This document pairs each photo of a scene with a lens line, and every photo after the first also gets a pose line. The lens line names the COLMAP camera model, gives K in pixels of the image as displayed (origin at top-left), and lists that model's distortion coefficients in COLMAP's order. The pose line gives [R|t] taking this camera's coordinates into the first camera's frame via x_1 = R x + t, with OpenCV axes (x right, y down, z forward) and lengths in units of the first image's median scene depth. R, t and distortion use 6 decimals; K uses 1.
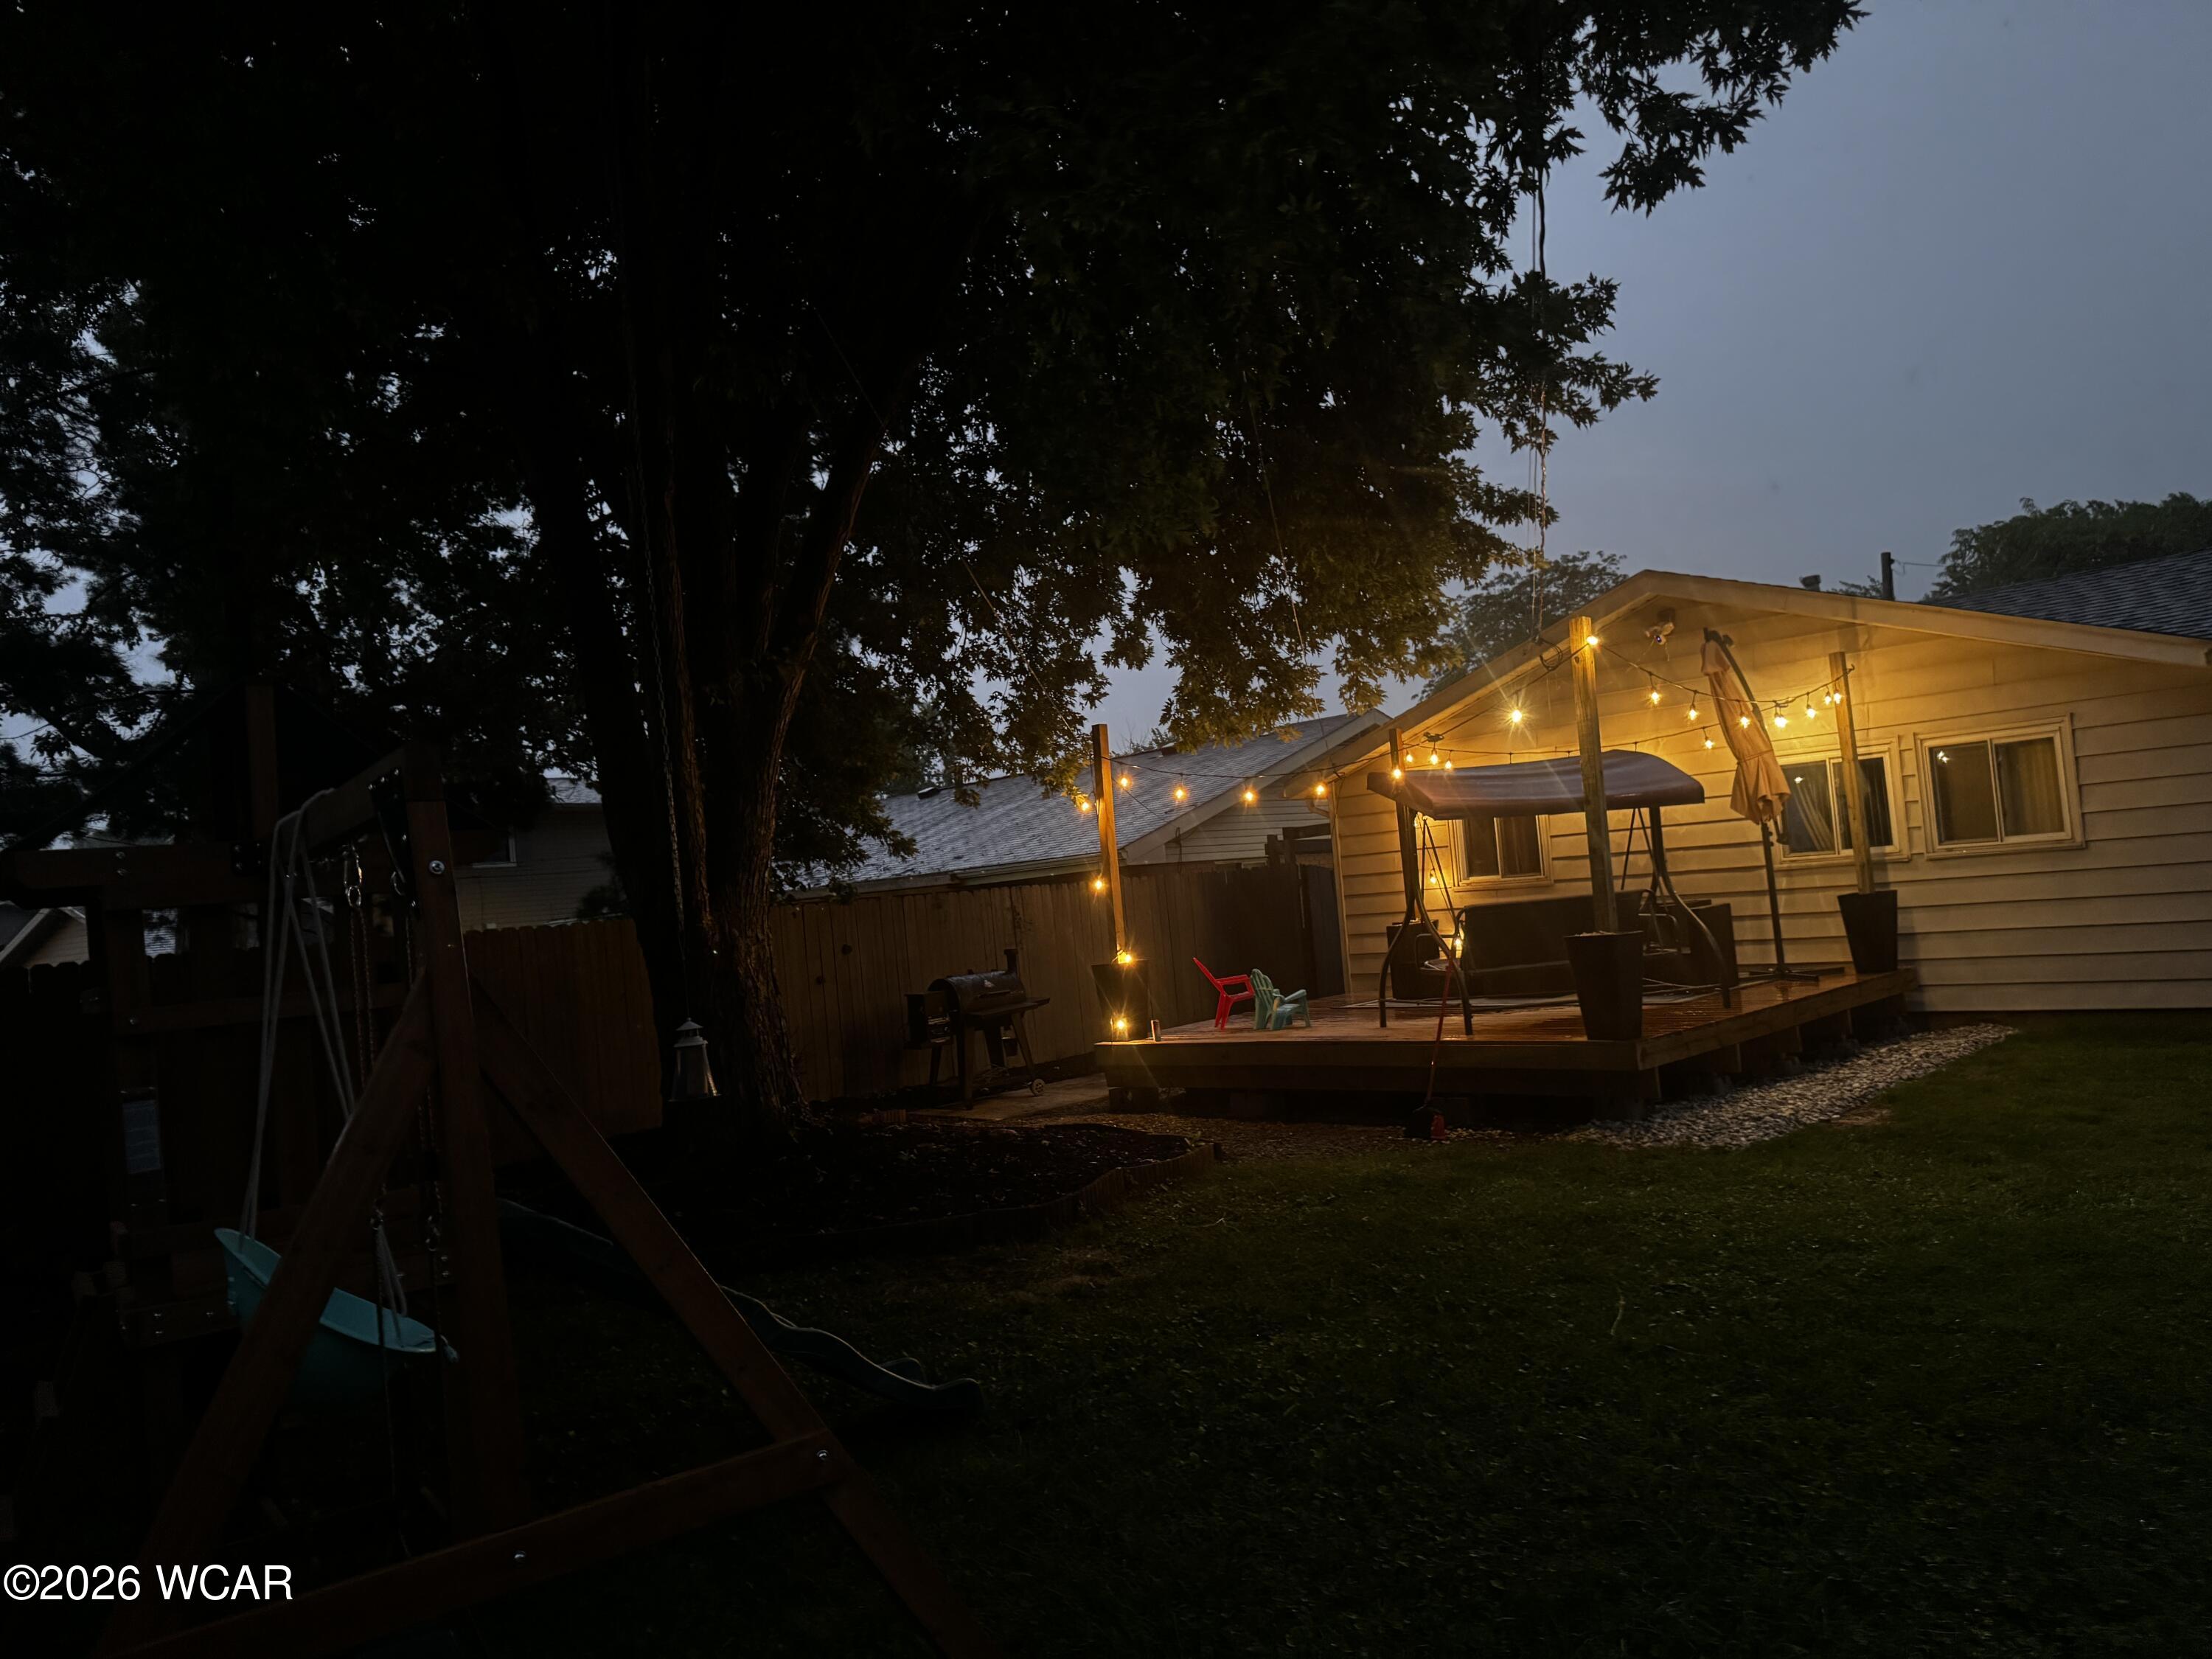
lens RADIAL K [[1608.1, 0, 1106.0], [0, 1608.1, 829.5], [0, 0, 1]] dist [0.146364, -0.181275]
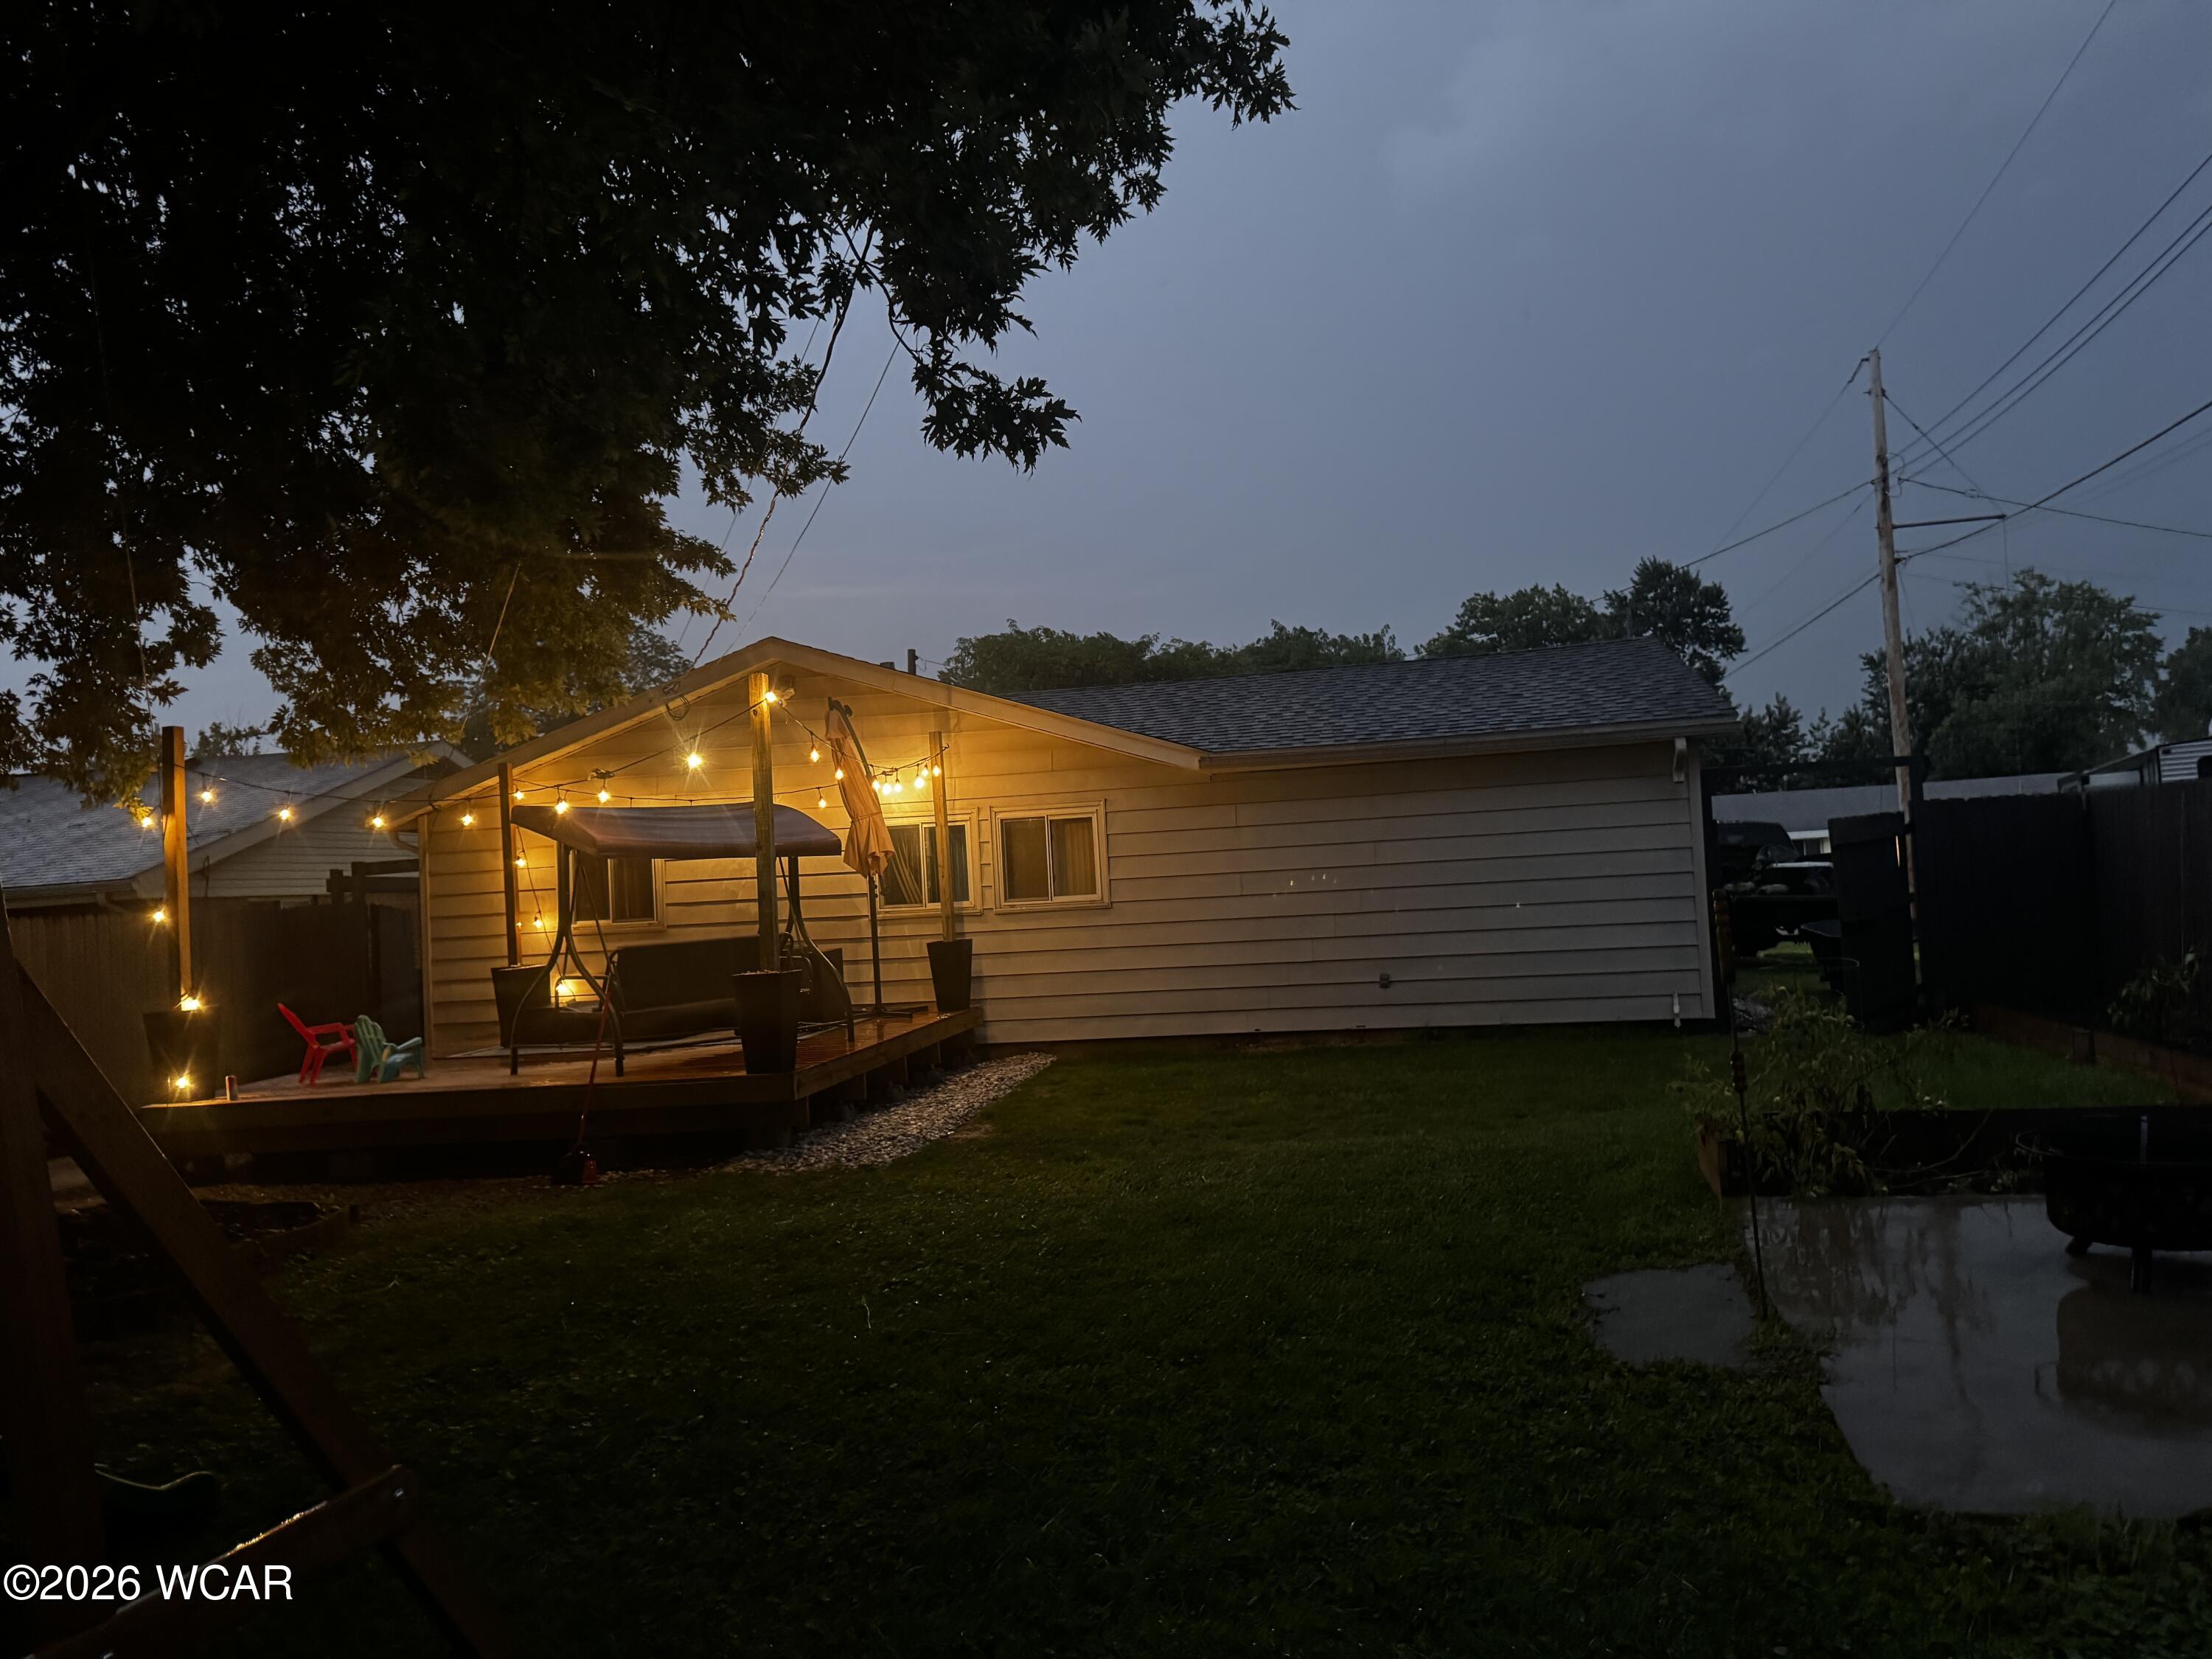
lens RADIAL K [[1596.5, 0, 1108.0], [0, 1596.5, 836.9], [0, 0, 1]] dist [0.241495, -0.294168]
pose [[0.831381, 0.058312, 0.552635, -0.076473], [-0.042321, 0.998235, -0.041663, 0.008156], [-0.554089, 0.011250, 0.832382, 0.000717]]
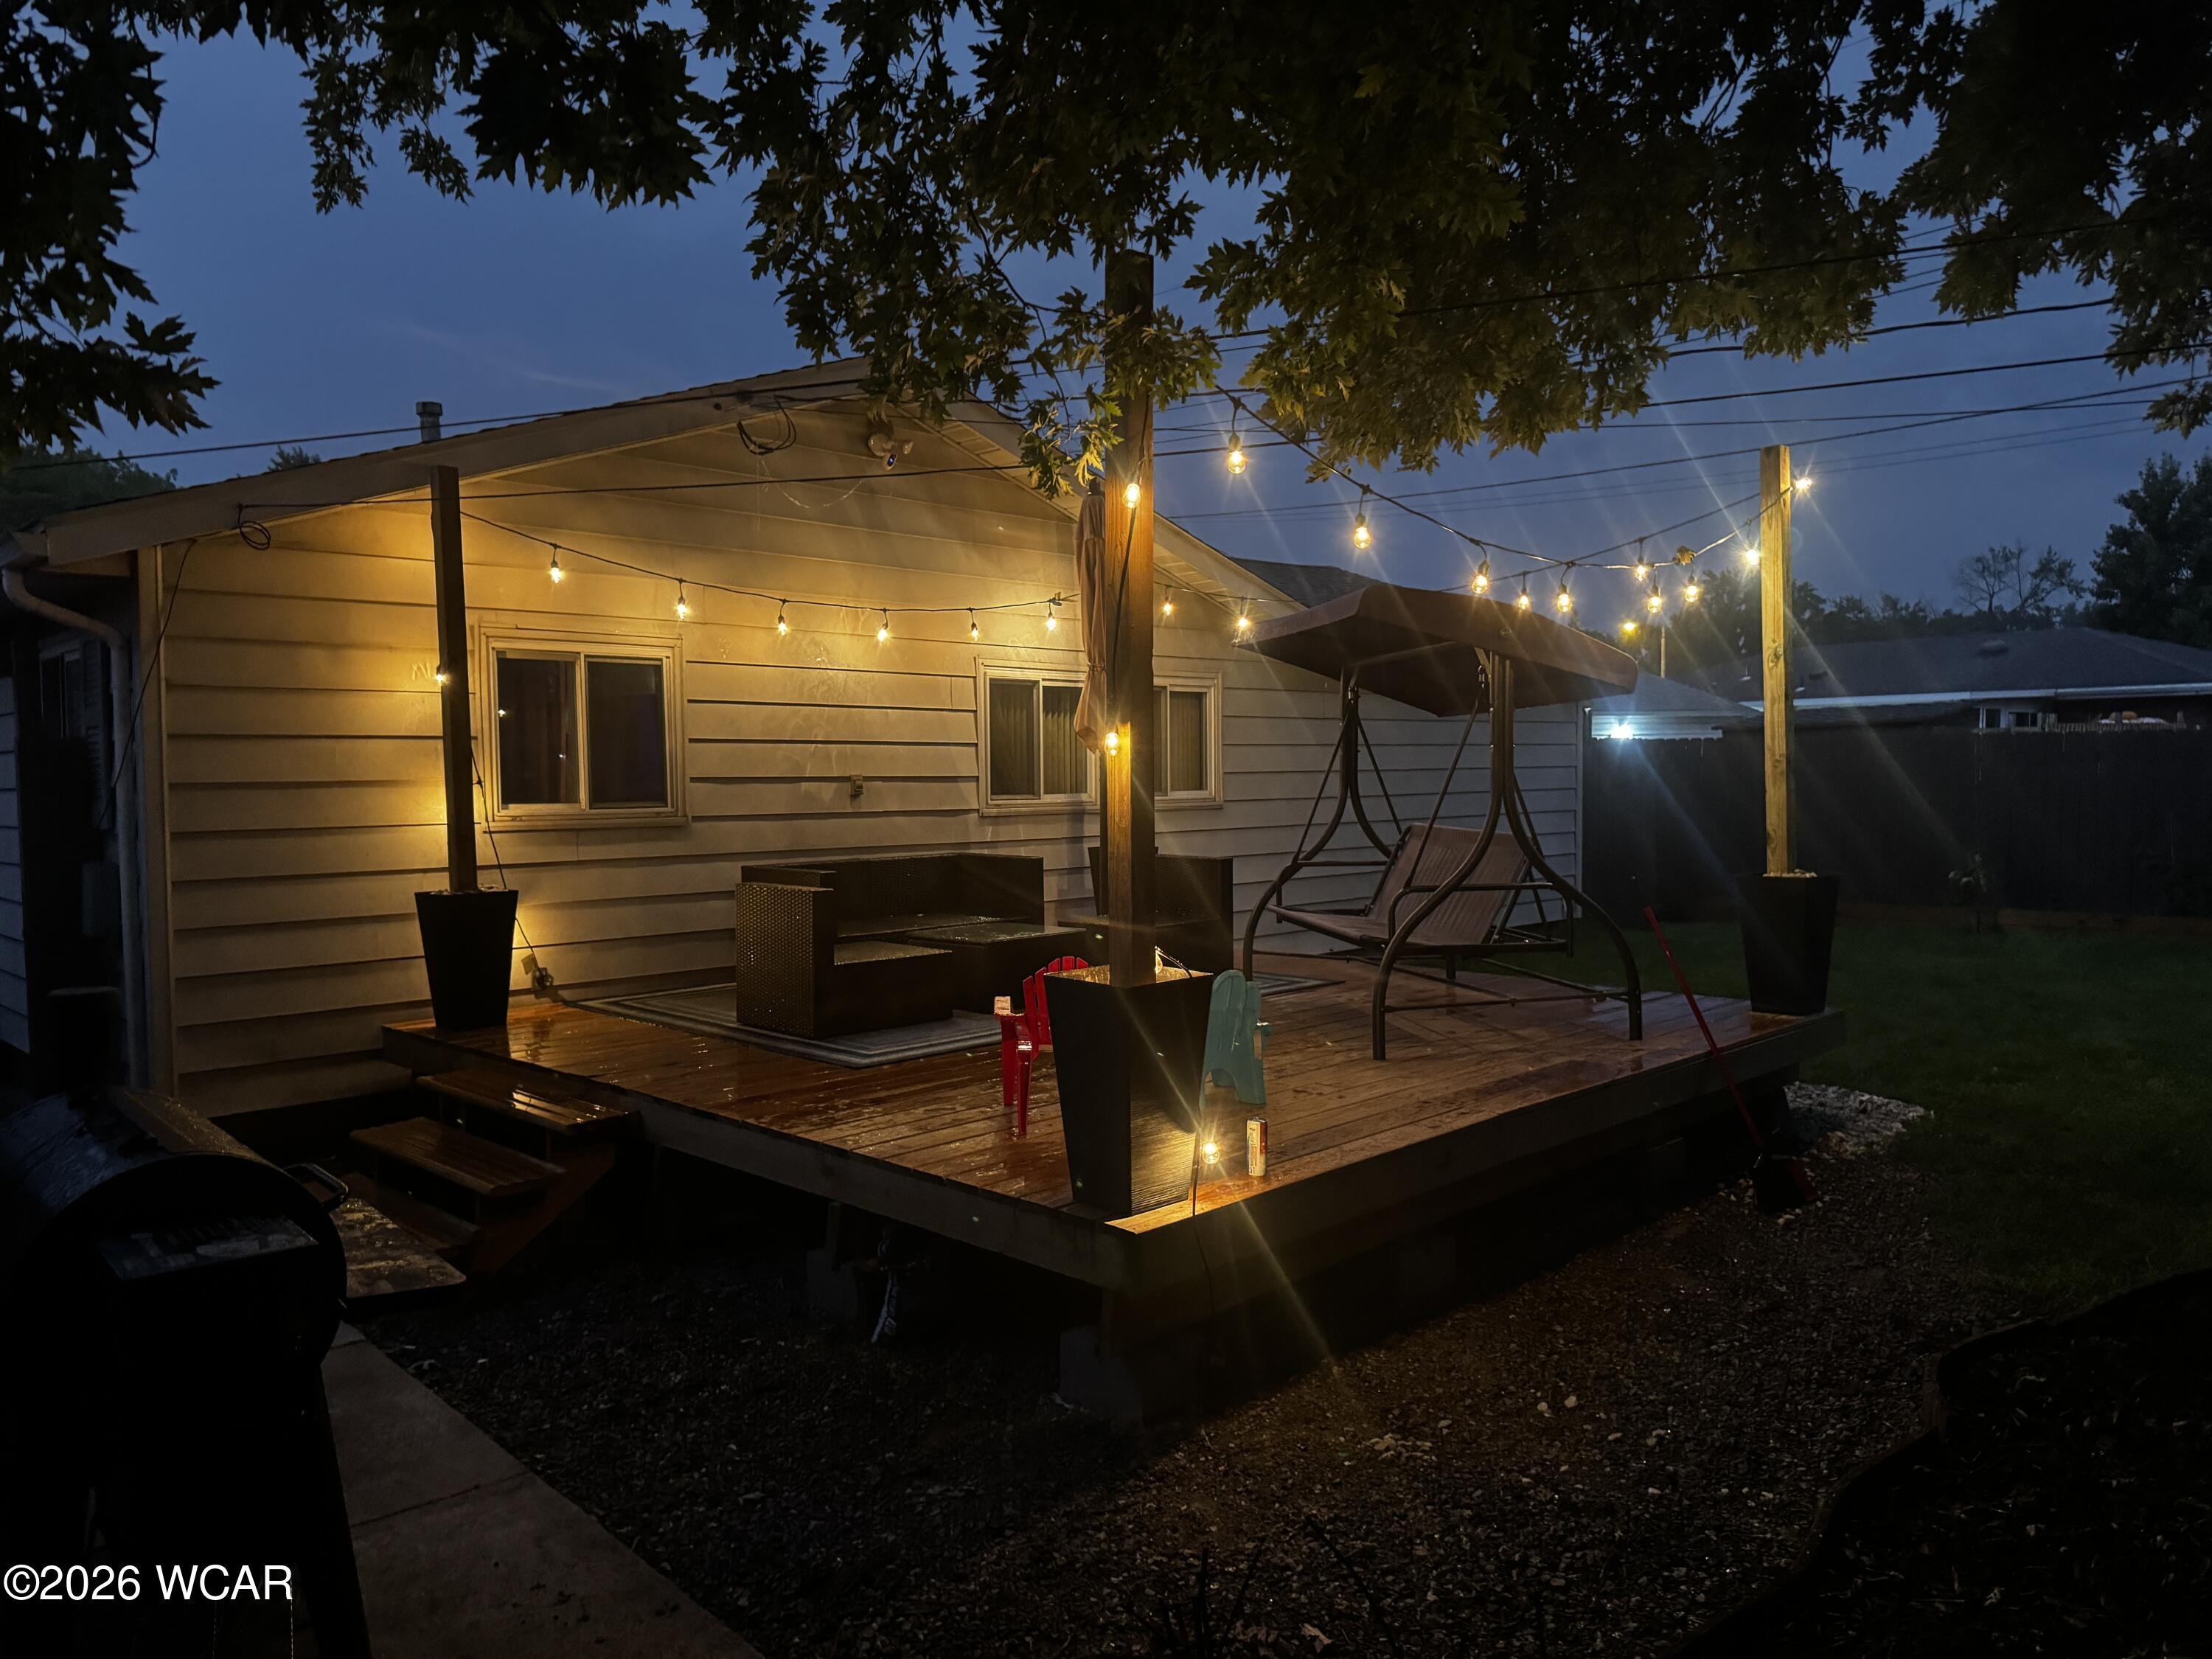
lens RADIAL K [[1596.5, 0, 1108.0], [0, 1596.5, 836.9], [0, 0, 1]] dist [0.241495, -0.294168]
pose [[-0.010216, 0.067368, 0.997676, -0.380382], [-0.008790, 0.997683, -0.067458, 0.097133], [-0.999909, -0.009458, -0.009601, 1.103973]]
